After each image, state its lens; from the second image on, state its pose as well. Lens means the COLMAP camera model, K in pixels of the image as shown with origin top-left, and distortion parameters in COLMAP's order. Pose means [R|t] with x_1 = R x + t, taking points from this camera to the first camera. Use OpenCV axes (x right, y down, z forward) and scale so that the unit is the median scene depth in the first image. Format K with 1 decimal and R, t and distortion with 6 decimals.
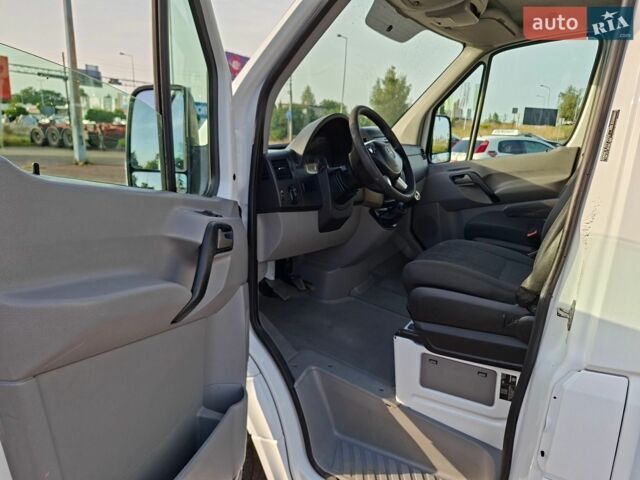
lens RADIAL K [[452.8, 0, 320.5], [0, 452.8, 239.1], [0, 0, 1]] dist [0.071330, -0.081219]
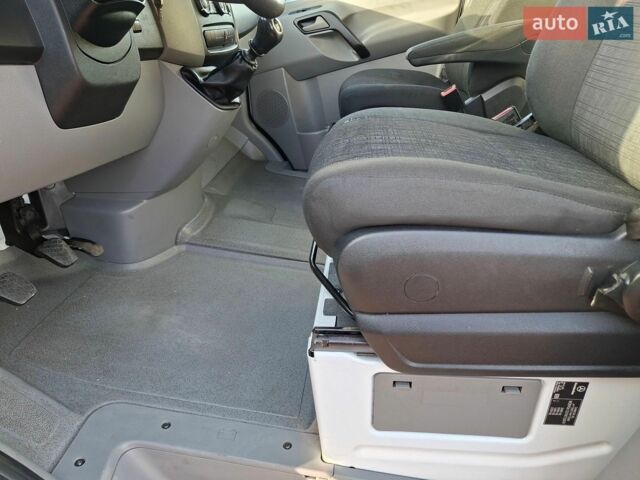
lens RADIAL K [[452.8, 0, 324.4], [0, 452.8, 244.0], [0, 0, 1]] dist [0.071330, -0.081219]
pose [[0.911935, -0.220443, 0.346092, 0.037770], [0.137077, 0.958646, 0.249416, 0.010667], [-0.386762, -0.180010, 0.904440, 0.458450]]
